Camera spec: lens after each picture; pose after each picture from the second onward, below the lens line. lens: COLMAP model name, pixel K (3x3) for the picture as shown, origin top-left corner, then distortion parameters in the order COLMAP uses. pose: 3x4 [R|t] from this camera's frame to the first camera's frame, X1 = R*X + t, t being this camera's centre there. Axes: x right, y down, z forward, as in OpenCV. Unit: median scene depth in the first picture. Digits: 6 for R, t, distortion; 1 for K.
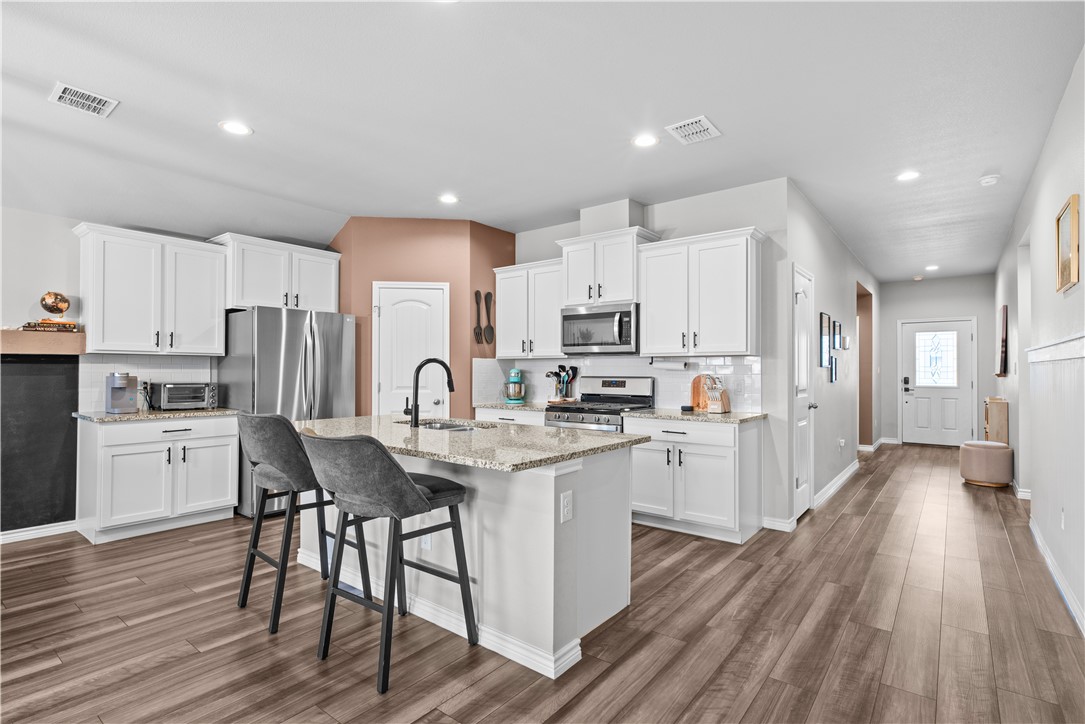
lens RADIAL K [[525.8, 0, 539.0], [0, 525.8, 365.8], [0, 0, 1]] dist [0.000441, -0.000021]
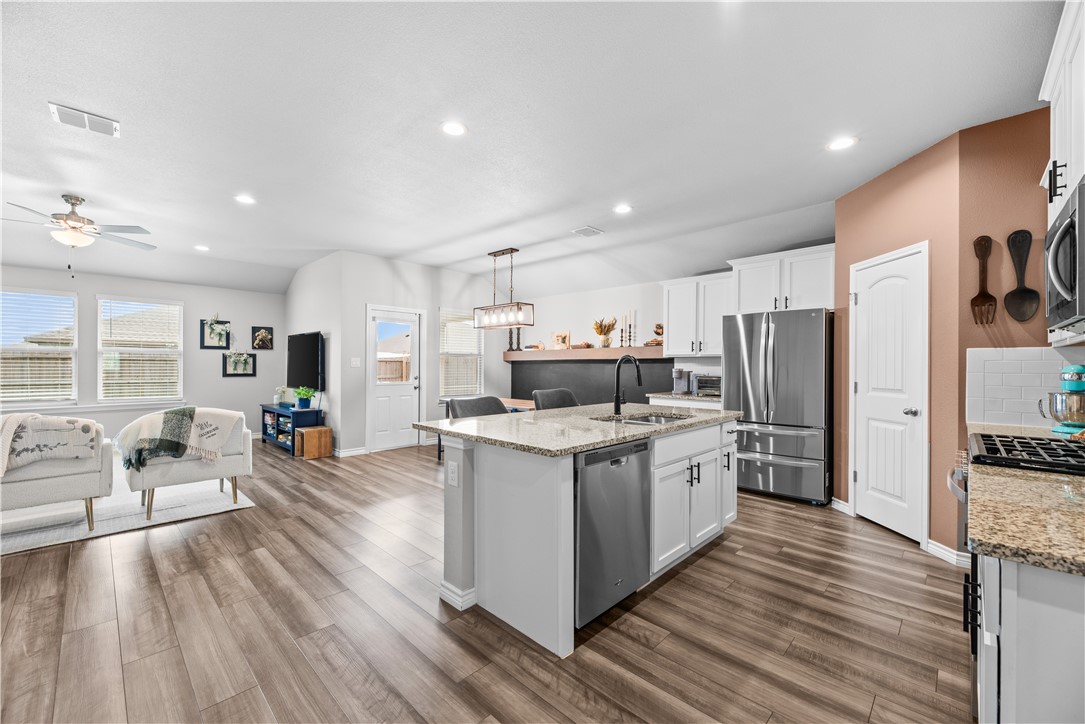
lens RADIAL K [[433.5, 0, 538.9], [0, 433.5, 366.9], [0, 0, 1]] dist [0.000035, 0.000066]
pose [[-0.104740, -0.002303, -0.994497, 0.566037], [0.002947, 0.999992, -0.002626, 0.009937], [0.994495, -0.003206, -0.104732, 0.706765]]
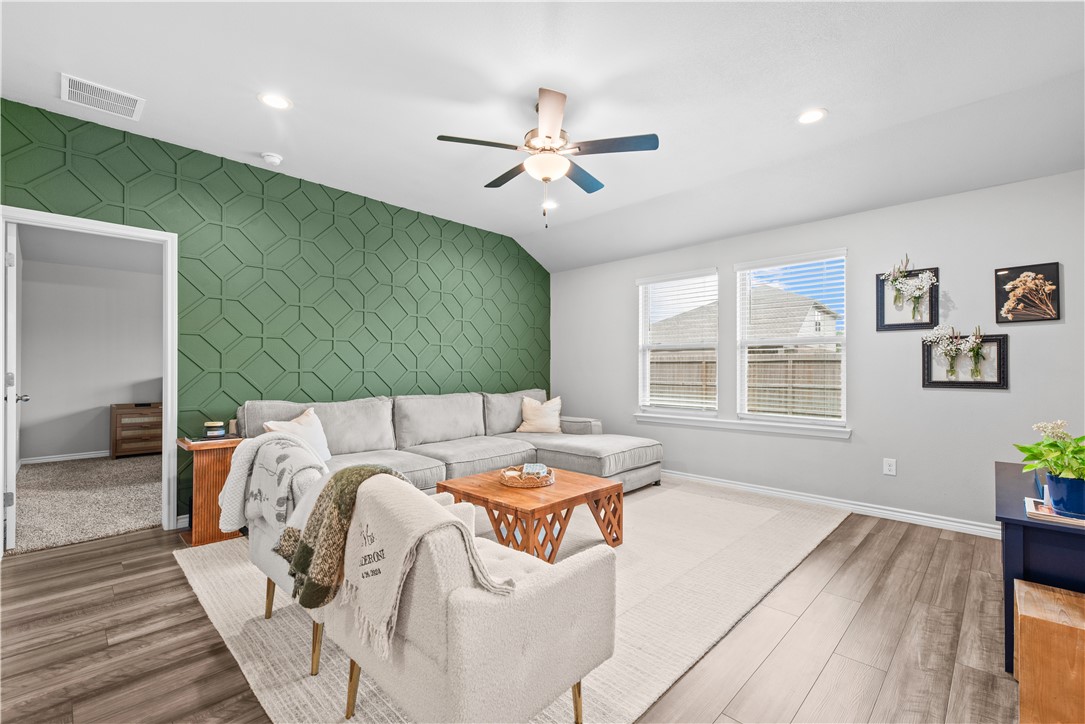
lens RADIAL K [[487.3, 0, 551.2], [0, 487.3, 361.8], [0, 0, 1]] dist [0.017038, 0.000298]
pose [[-0.994640, -0.003931, 0.103323, -0.393367], [-0.006113, 0.999765, -0.020816, 0.016537], [-0.103216, -0.021336, -0.994430, 0.277774]]
